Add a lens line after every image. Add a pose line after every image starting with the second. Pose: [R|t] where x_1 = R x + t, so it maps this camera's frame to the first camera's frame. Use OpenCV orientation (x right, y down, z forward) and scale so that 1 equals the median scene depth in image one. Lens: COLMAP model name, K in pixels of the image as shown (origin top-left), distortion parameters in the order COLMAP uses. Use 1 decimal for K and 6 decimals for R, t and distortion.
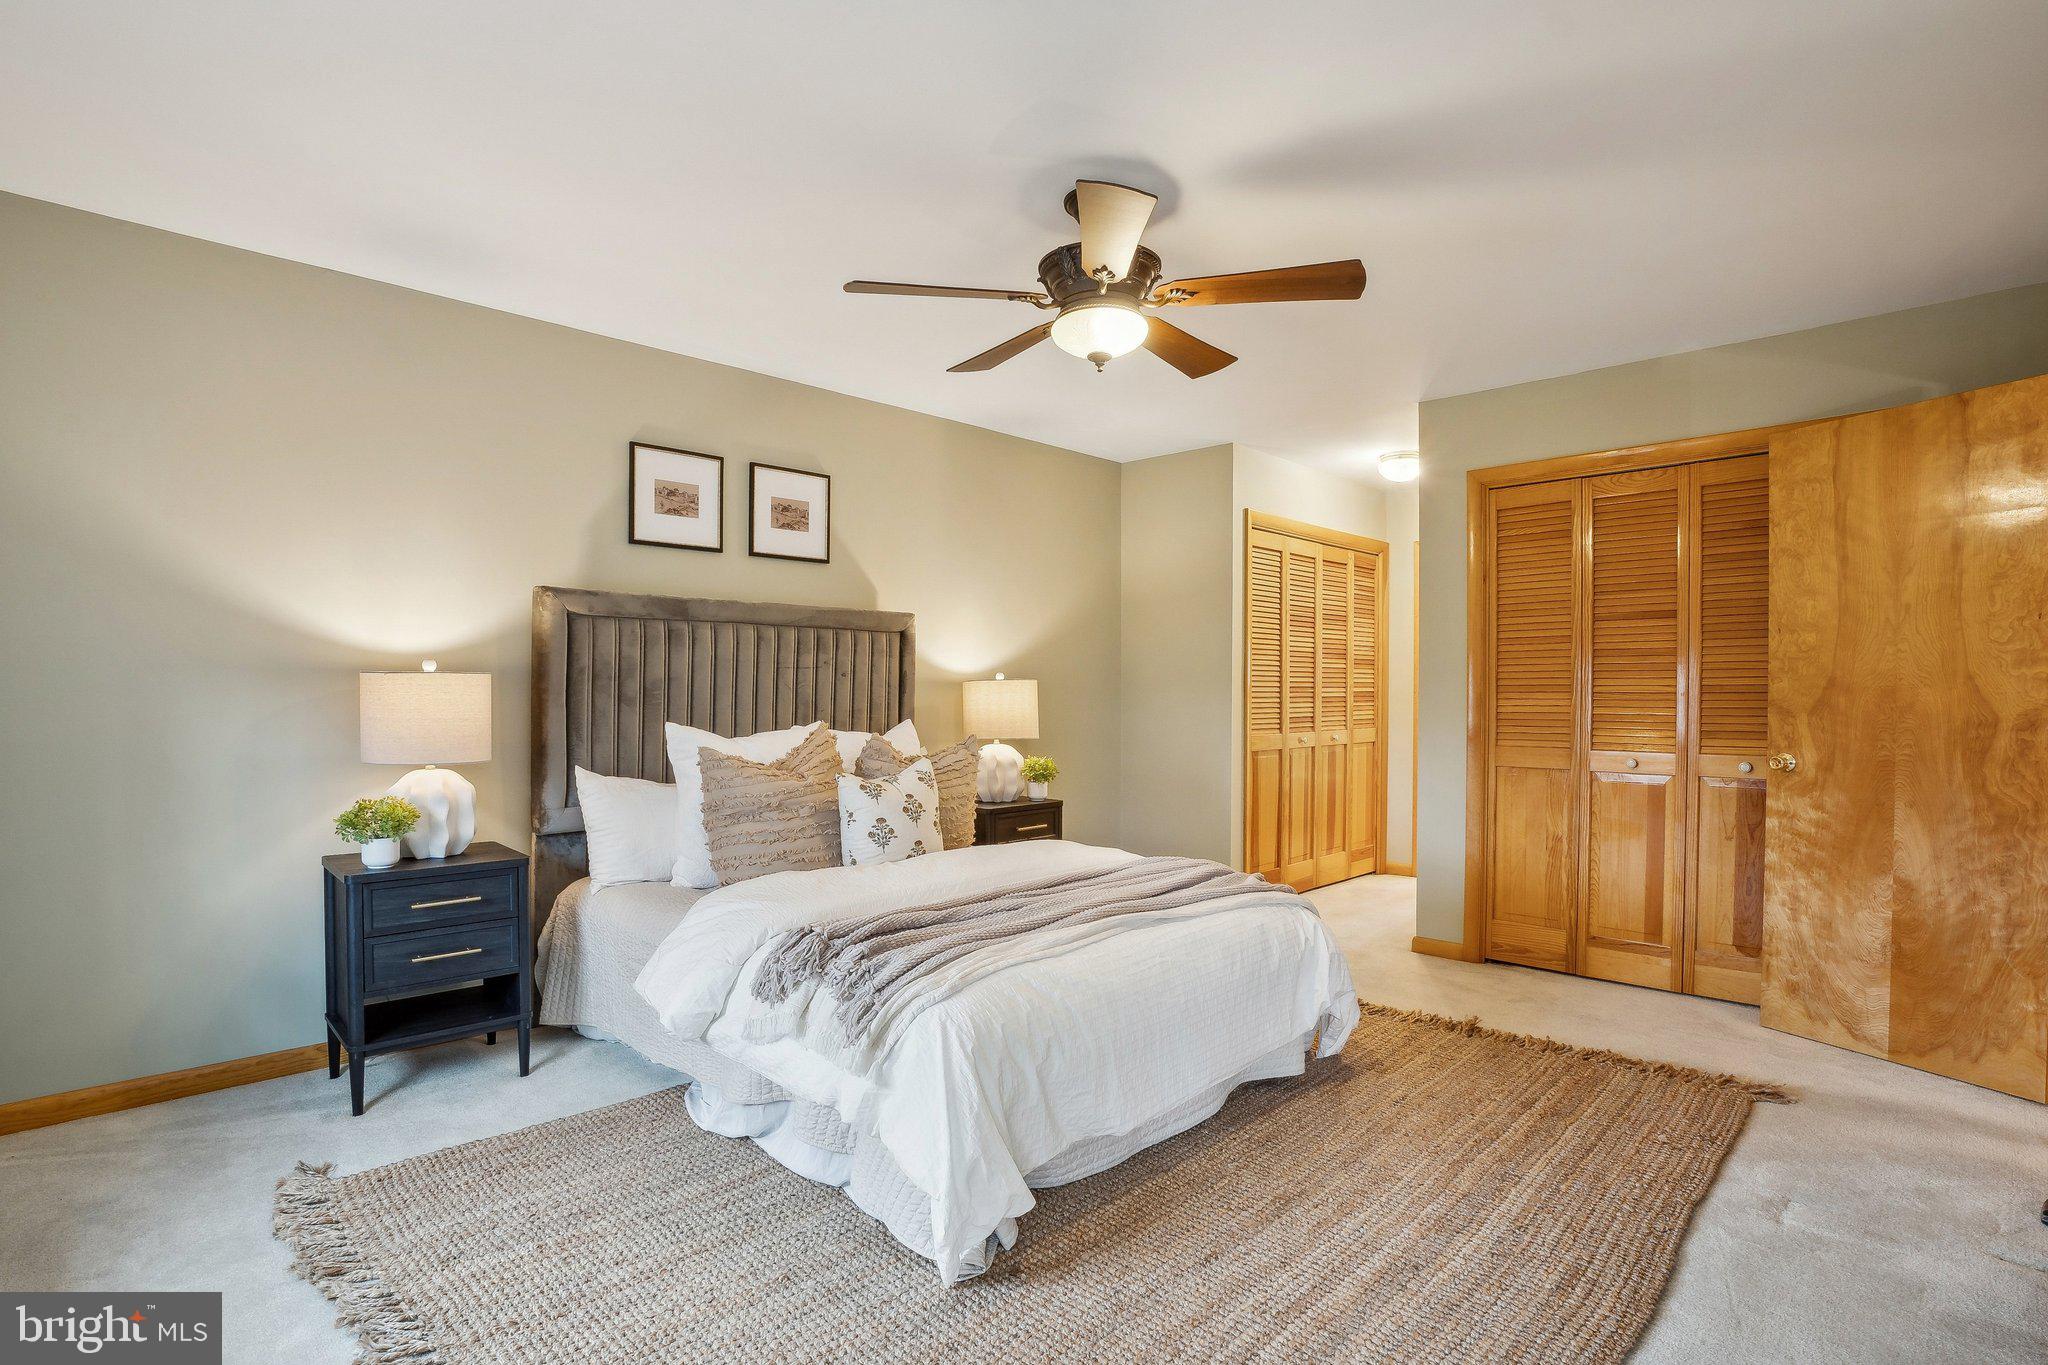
lens RADIAL K [[984.1, 0, 1035.1], [0, 984.1, 690.1], [0, 0, 1]] dist [-0.045248, 0.002884]
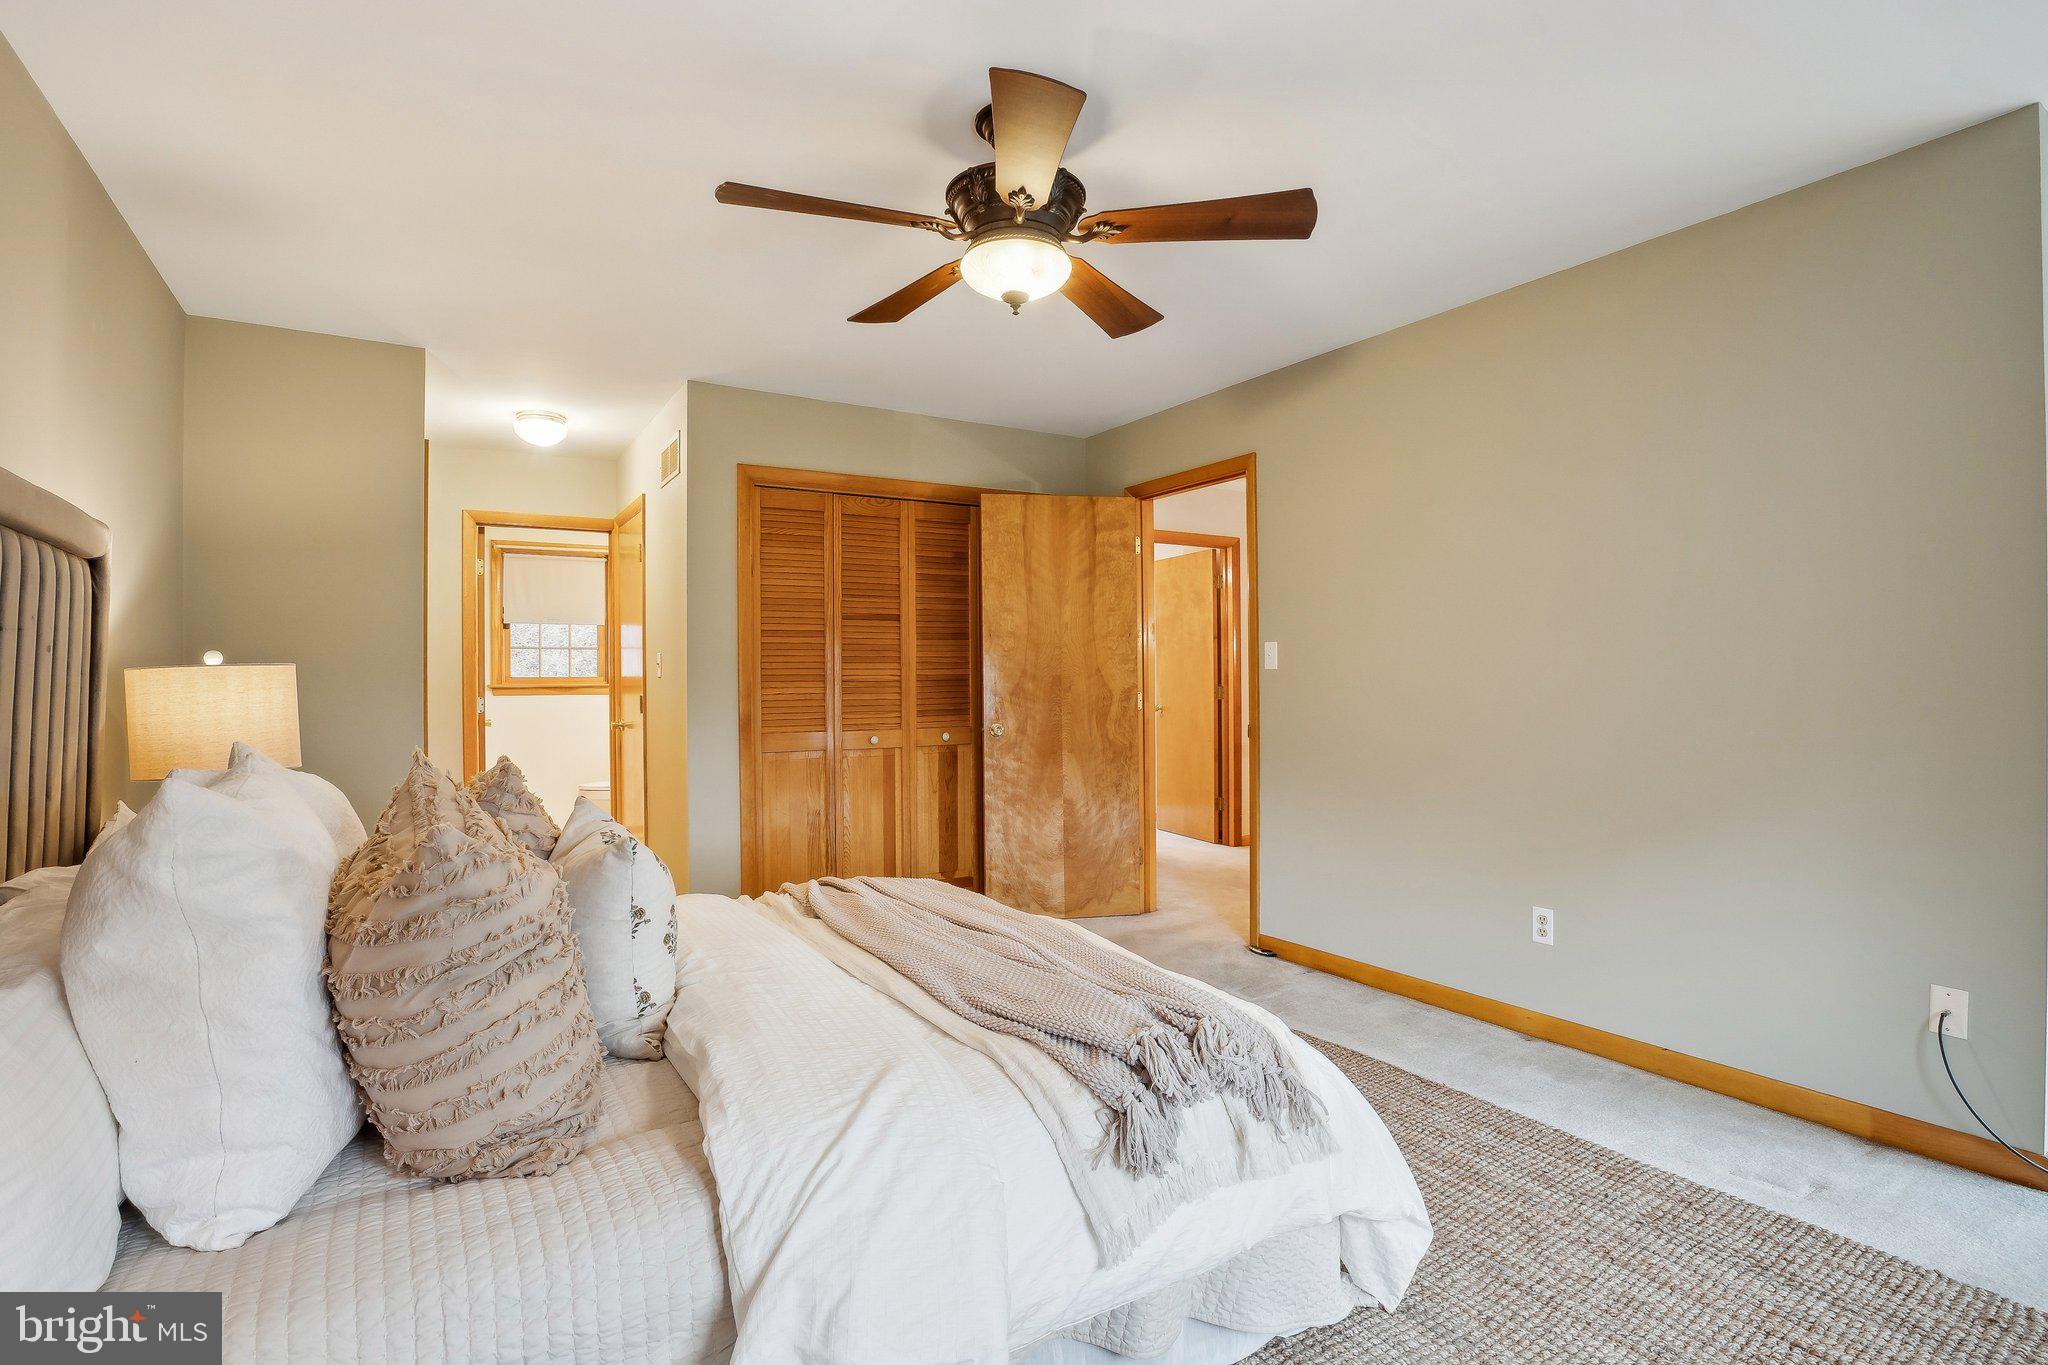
lens RADIAL K [[984.1, 0, 1011.3], [0, 984.1, 681.9], [0, 0, 1]] dist [-0.045248, 0.002884]
pose [[0.234508, -0.005055, 0.972101, -0.533180], [0.007379, 0.999967, 0.003420, 0.000167], [-0.972086, 0.006371, 0.234537, 0.559173]]
